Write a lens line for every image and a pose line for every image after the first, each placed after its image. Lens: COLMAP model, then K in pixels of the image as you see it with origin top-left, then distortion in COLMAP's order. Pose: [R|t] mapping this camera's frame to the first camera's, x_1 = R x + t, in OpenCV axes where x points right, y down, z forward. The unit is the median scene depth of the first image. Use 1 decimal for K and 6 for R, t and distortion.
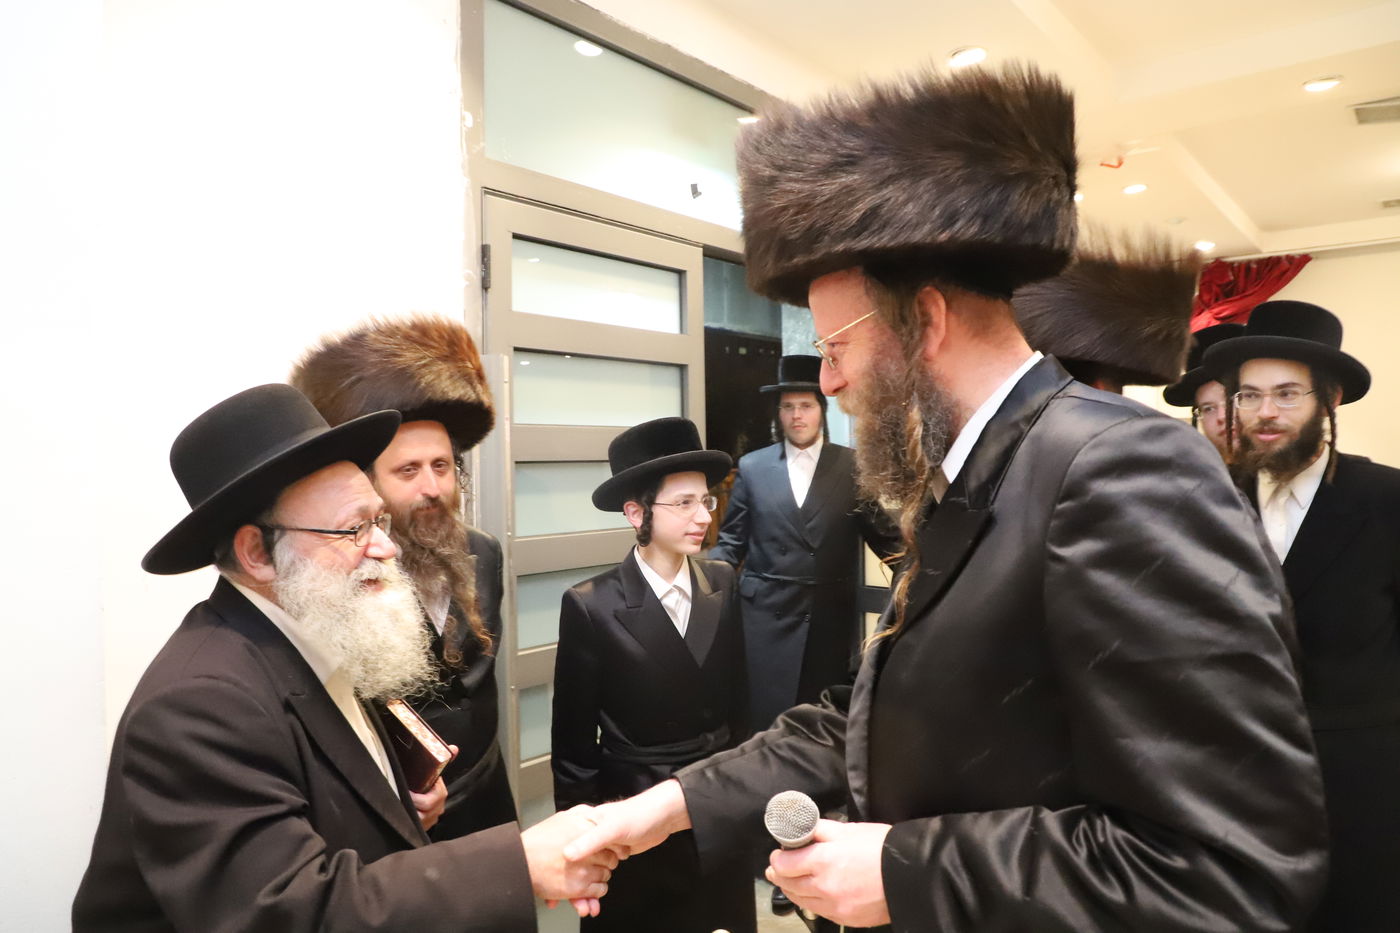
lens RADIAL K [[944.4, 0, 695.0], [0, 944.4, 463.0], [0, 0, 1]] dist [-0.075676, 0.032306]
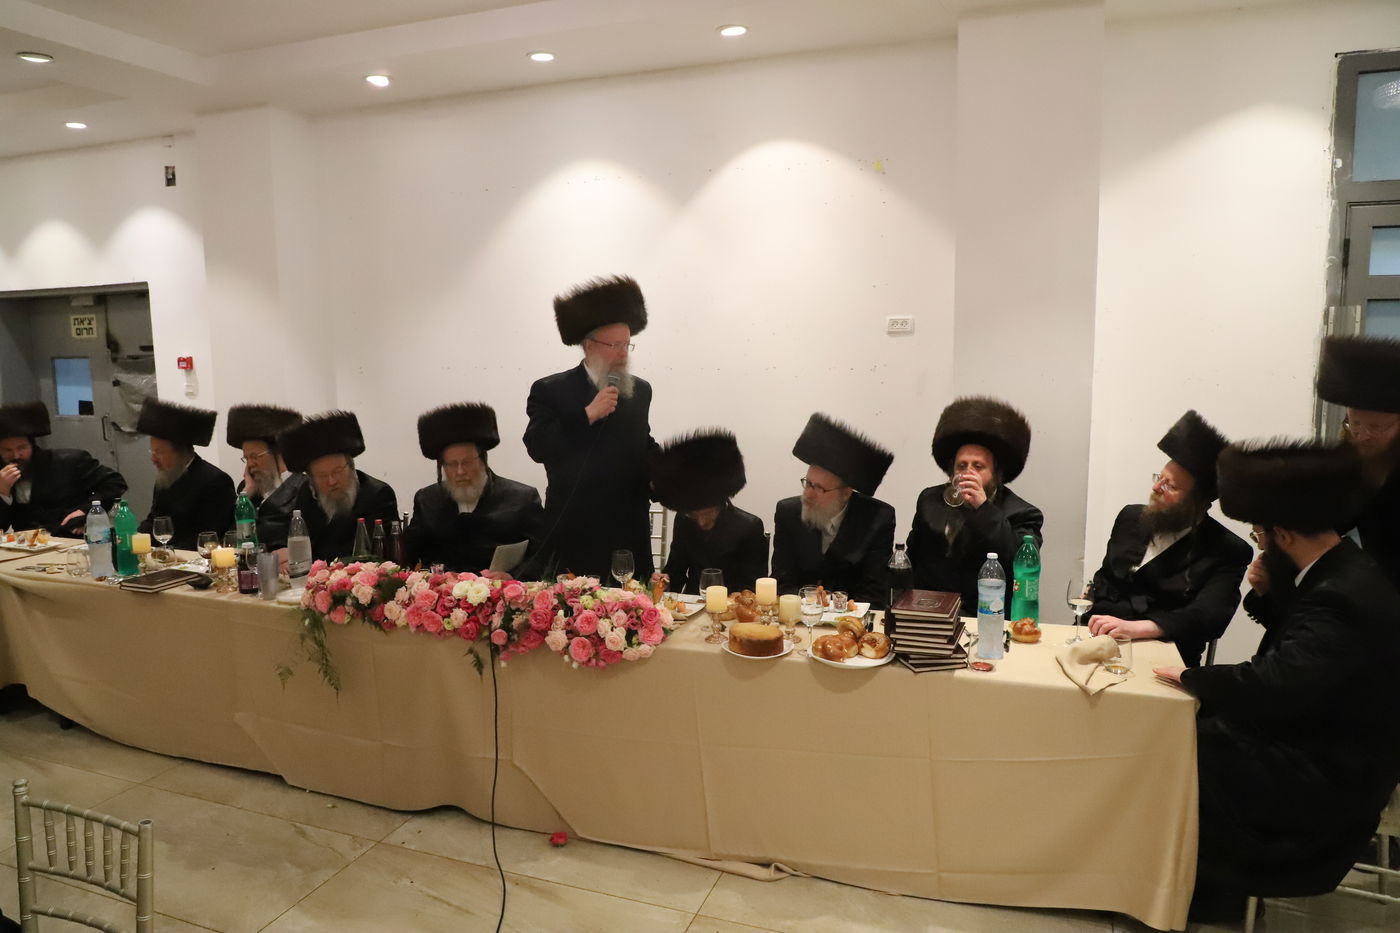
lens RADIAL K [[944.4, 0, 693.9], [0, 944.4, 469.7], [0, 0, 1]] dist [-0.075676, 0.032306]
pose [[0.312468, 0.142693, -0.939150, 0.981255], [0.012694, 0.987938, 0.154329, -0.093012], [0.949843, -0.060145, 0.306888, -0.608363]]
